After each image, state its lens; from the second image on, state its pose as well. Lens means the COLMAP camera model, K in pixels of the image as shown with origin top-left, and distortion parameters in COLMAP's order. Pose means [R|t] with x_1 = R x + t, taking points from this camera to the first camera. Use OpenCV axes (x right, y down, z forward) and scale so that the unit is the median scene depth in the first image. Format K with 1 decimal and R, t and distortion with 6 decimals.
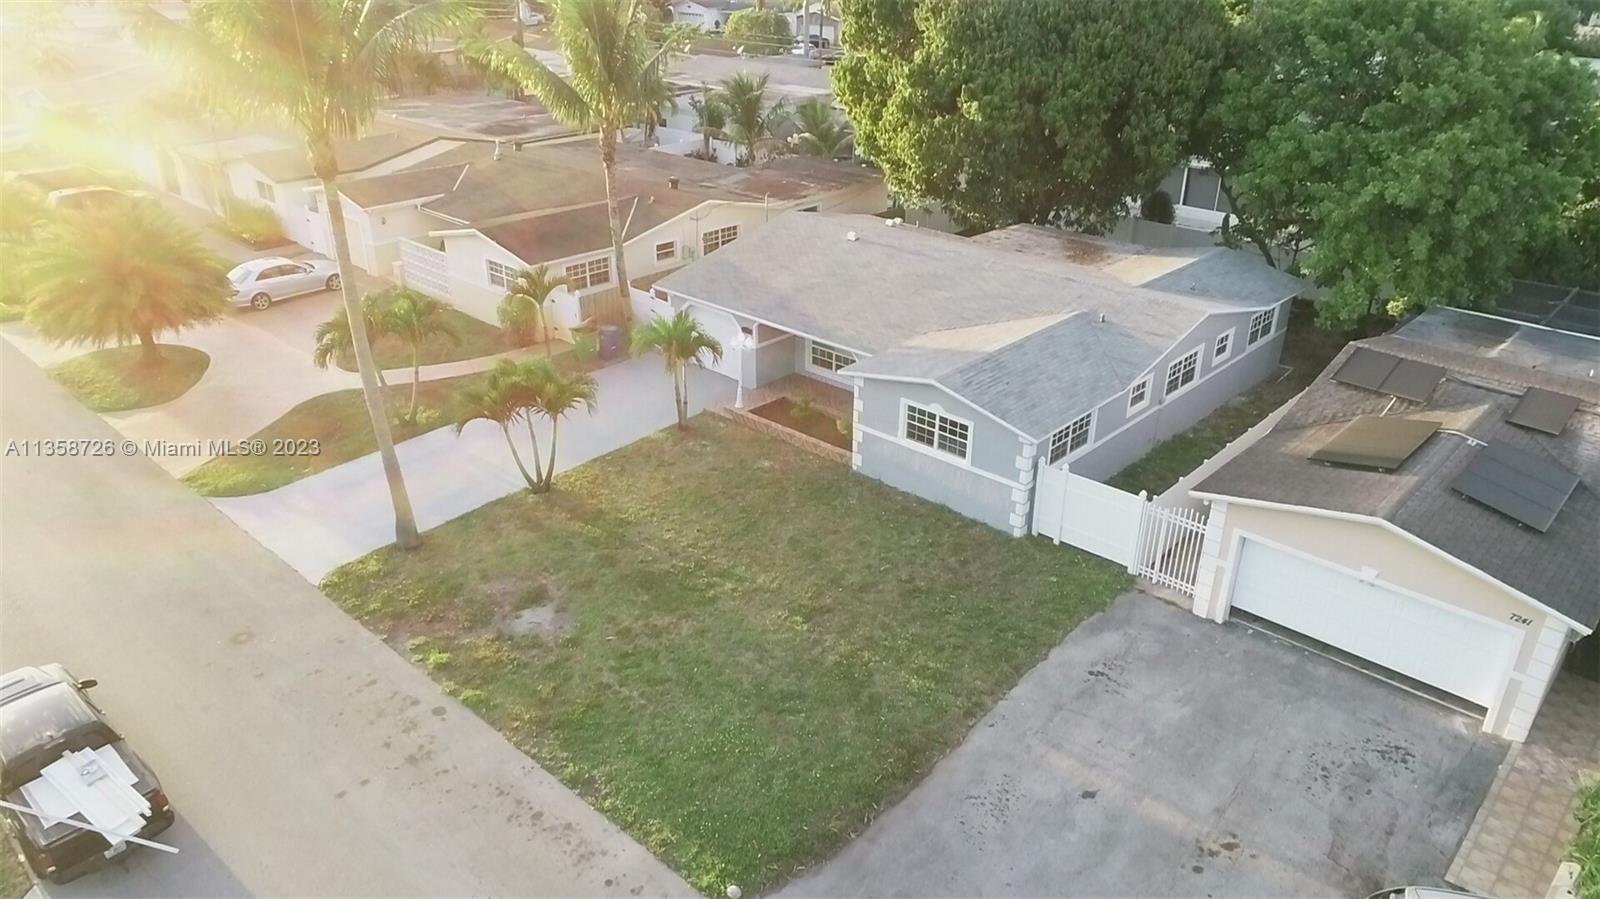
lens RADIAL K [[1115.7, 0, 803.4], [0, 1115.7, 461.6], [0, 0, 1]] dist [-0.002283, 0.000964]
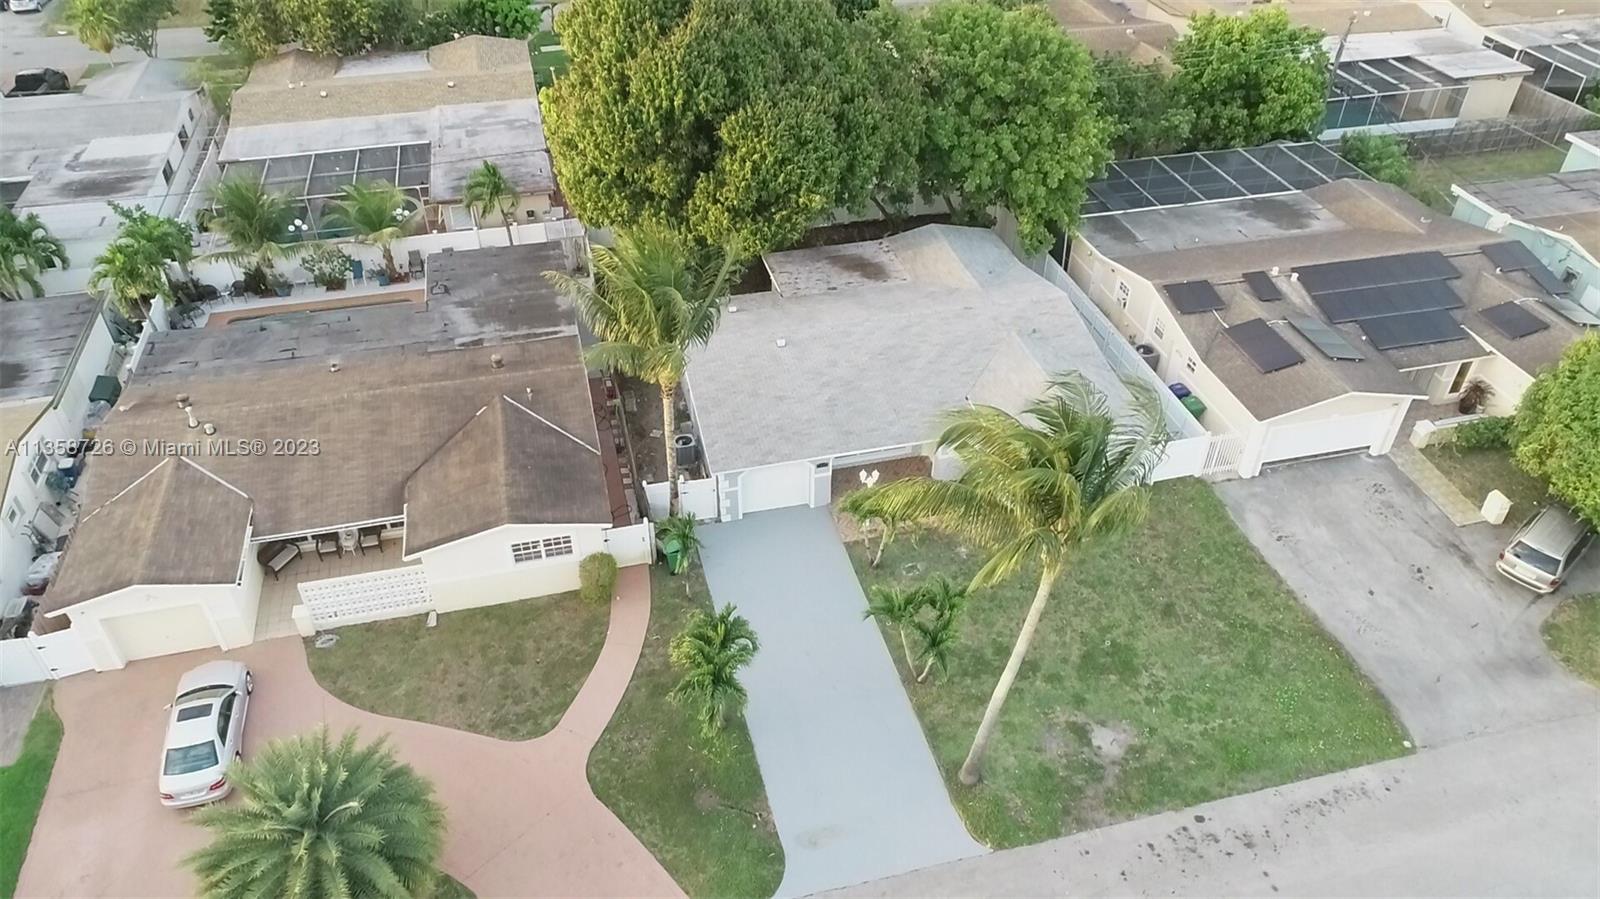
lens RADIAL K [[1115.7, 0, 803.4], [0, 1115.7, 461.6], [0, 0, 1]] dist [-0.002283, 0.000964]
pose [[0.544195, -0.524353, 0.654909, -1.099473], [0.368562, 0.850680, 0.374841, -0.756669], [-0.753666, 0.037388, 0.656193, 0.354769]]
